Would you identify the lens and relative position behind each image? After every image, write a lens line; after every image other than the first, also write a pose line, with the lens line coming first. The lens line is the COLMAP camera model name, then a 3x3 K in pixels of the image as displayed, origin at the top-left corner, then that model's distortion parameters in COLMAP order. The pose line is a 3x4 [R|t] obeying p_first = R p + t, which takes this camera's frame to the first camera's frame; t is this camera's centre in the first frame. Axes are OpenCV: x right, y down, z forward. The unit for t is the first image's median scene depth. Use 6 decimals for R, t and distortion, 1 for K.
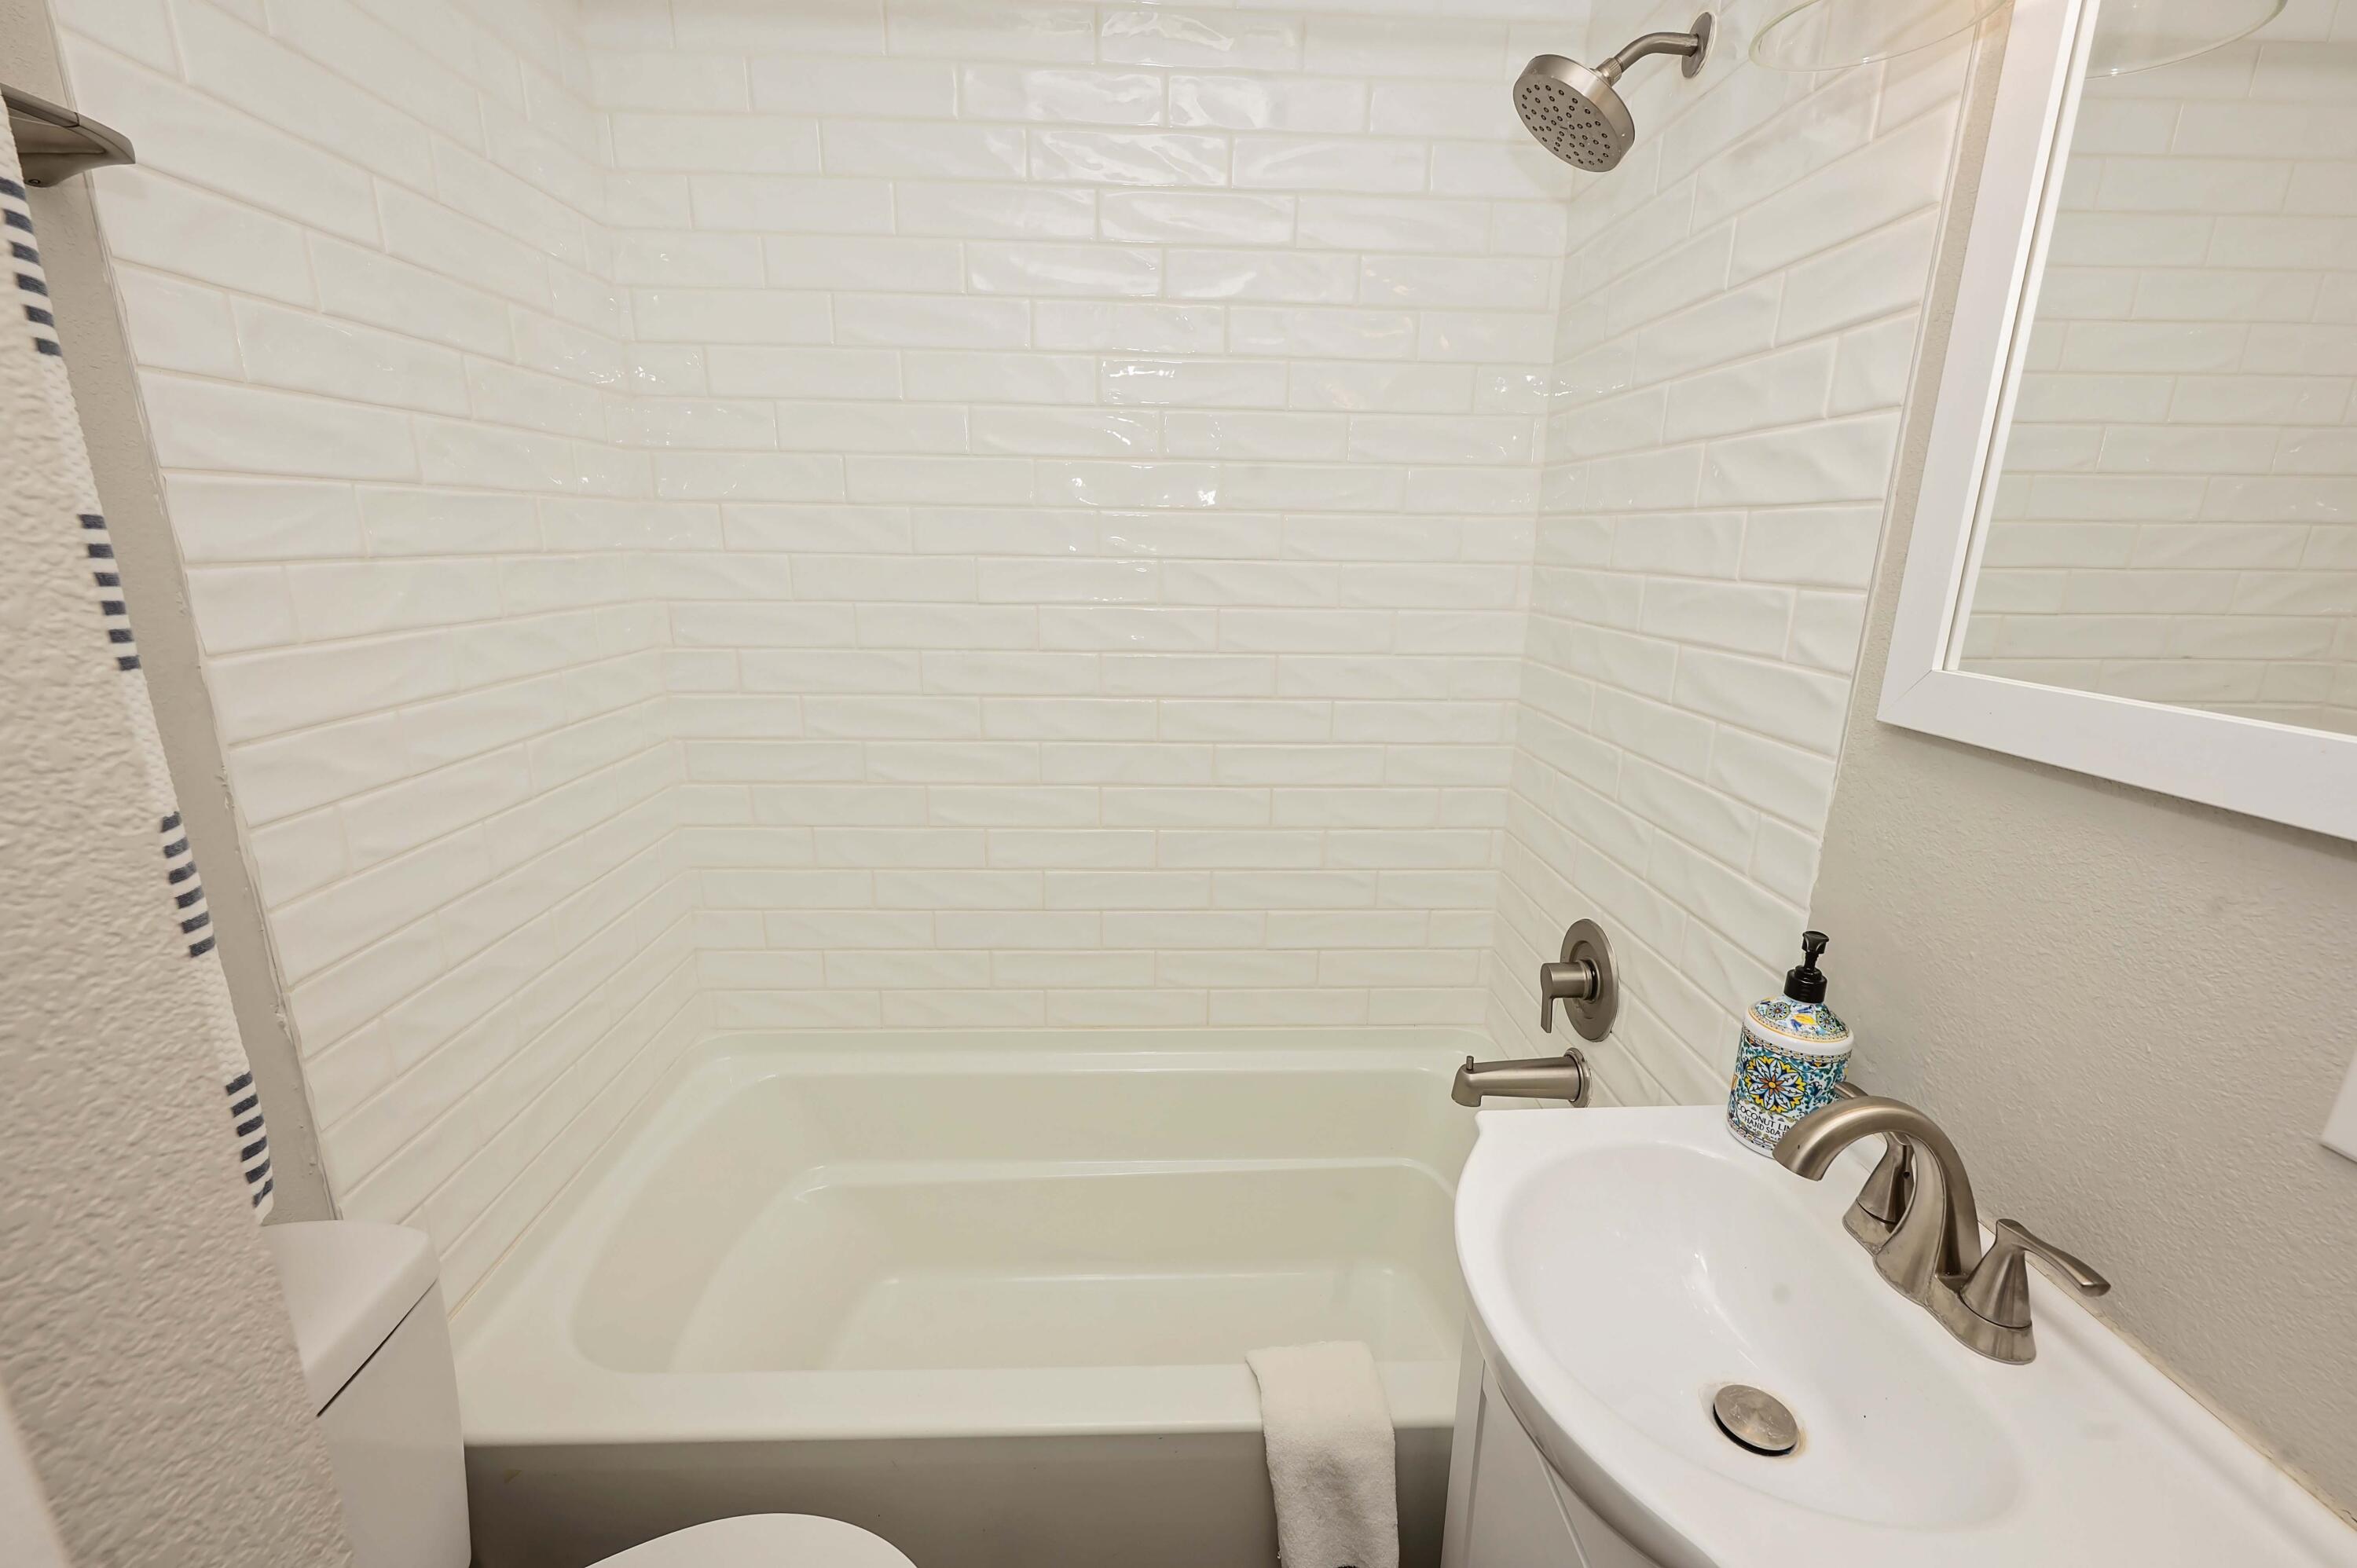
lens RADIAL K [[940.5, 0, 1171.4], [0, 940.5, 763.0], [0, 0, 1]] dist [-0.001480, 0.000916]
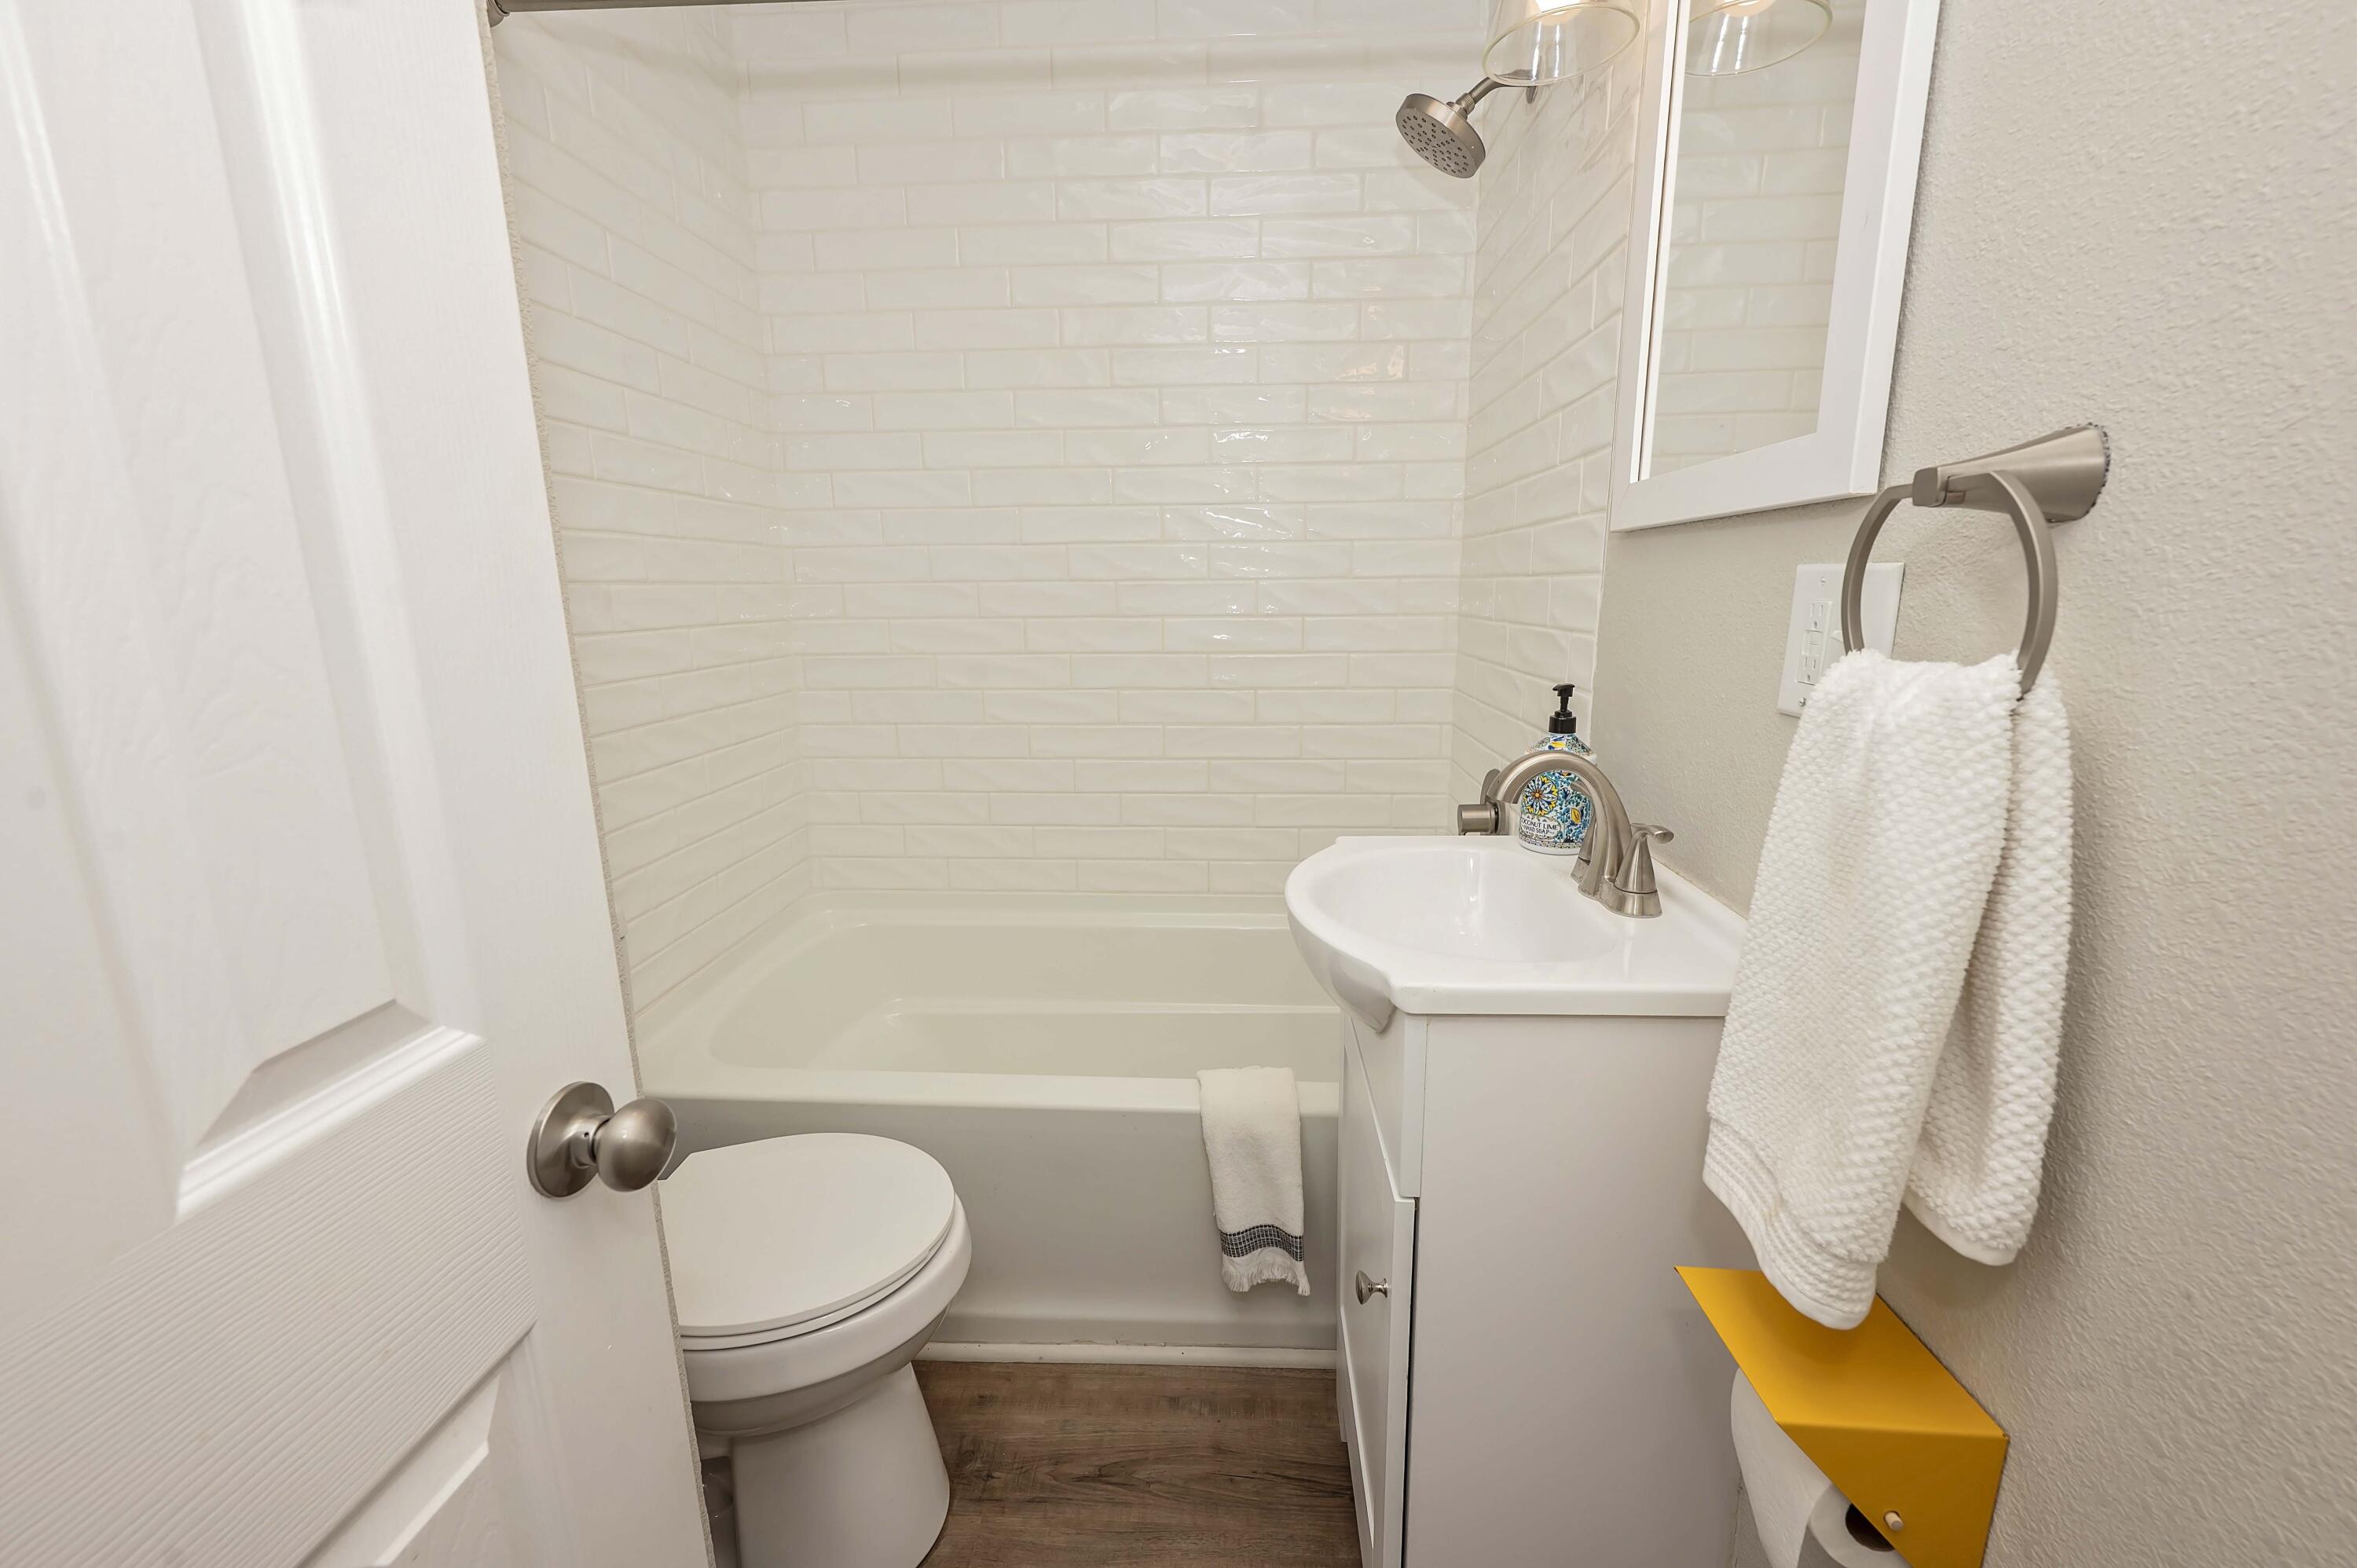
lens RADIAL K [[940.5, 0, 1195.2], [0, 940.5, 790.7], [0, 0, 1]] dist [-0.001480, 0.000916]
pose [[0.994928, -0.004148, -0.100507, 0.216146], [-0.000972, 0.998706, -0.050847, 0.315278], [0.100588, 0.050687, 0.993636, -0.324393]]
